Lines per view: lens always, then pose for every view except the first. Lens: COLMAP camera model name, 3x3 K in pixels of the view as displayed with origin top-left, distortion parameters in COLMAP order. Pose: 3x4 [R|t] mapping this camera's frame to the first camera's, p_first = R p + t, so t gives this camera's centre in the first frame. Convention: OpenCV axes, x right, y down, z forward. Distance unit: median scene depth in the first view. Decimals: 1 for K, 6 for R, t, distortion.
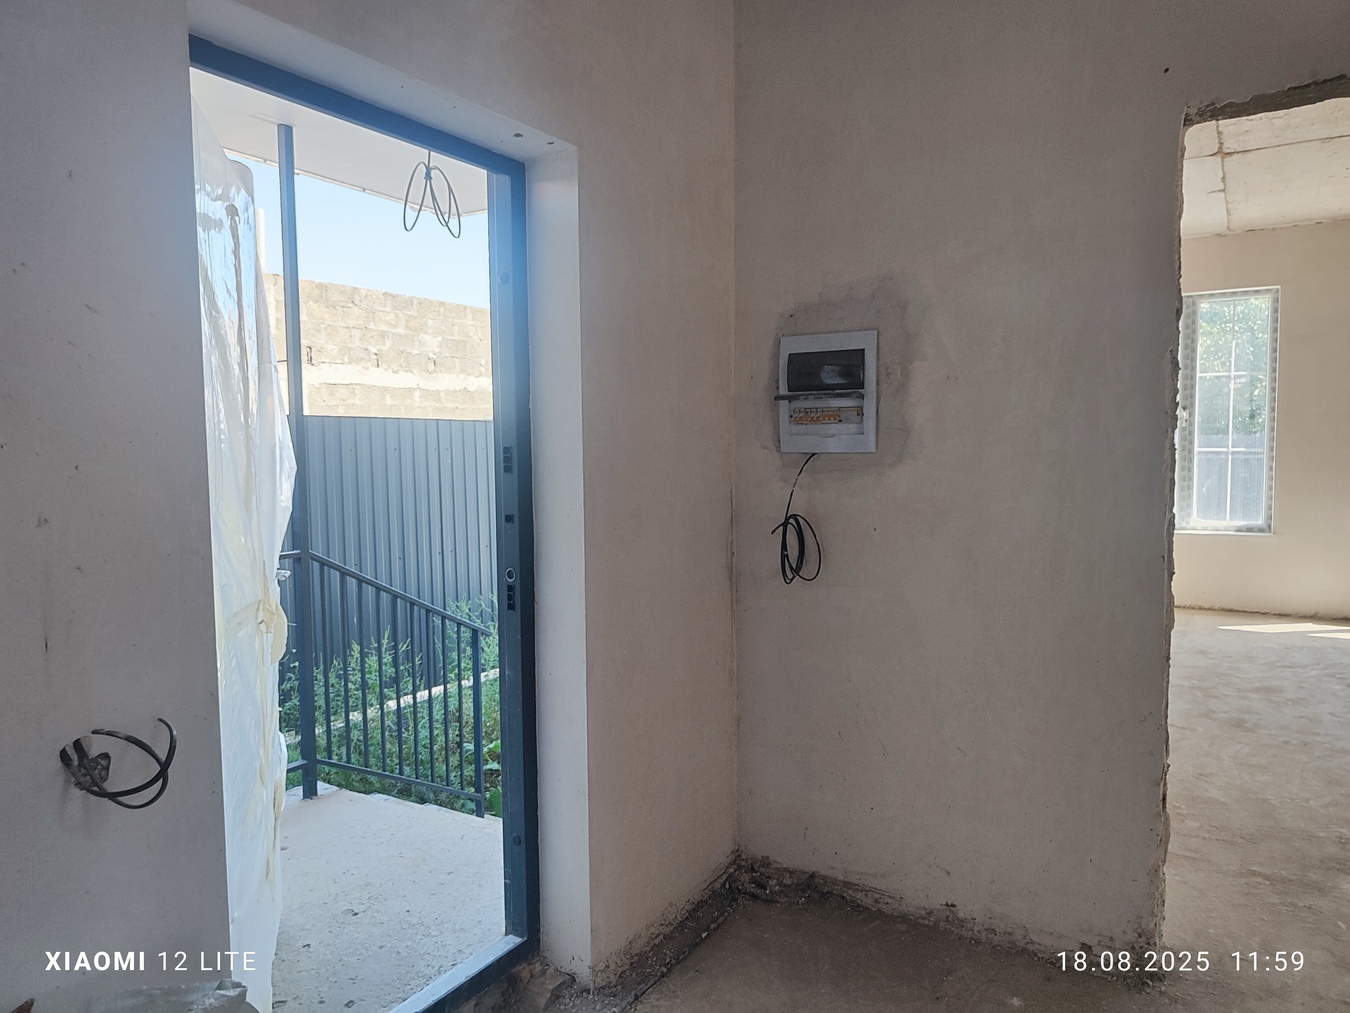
lens RADIAL K [[916.1, 0, 675.9], [0, 916.1, 511.3], [0, 0, 1]] dist [0.009516, -0.011172]
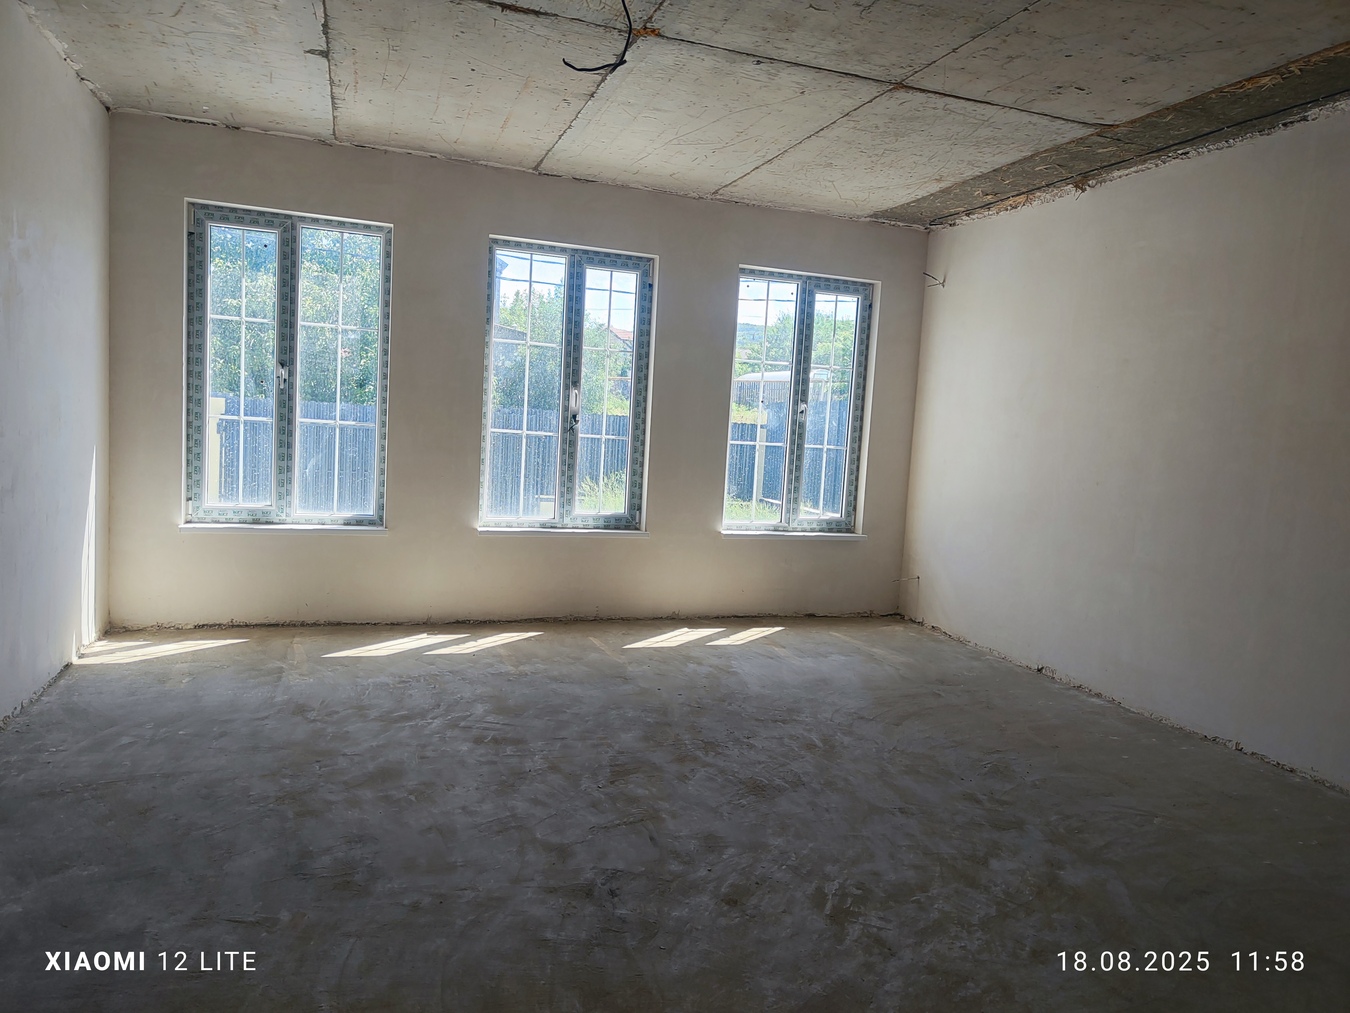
lens RADIAL K [[916.1, 0, 675.8], [0, 916.1, 509.1], [0, 0, 1]] dist [0.009516, -0.011172]
pose [[0.627364, -0.021361, 0.778433, 0.172982], [-0.012439, 0.999221, 0.037444, -0.026241], [-0.778627, -0.033174, 0.626609, 0.280159]]
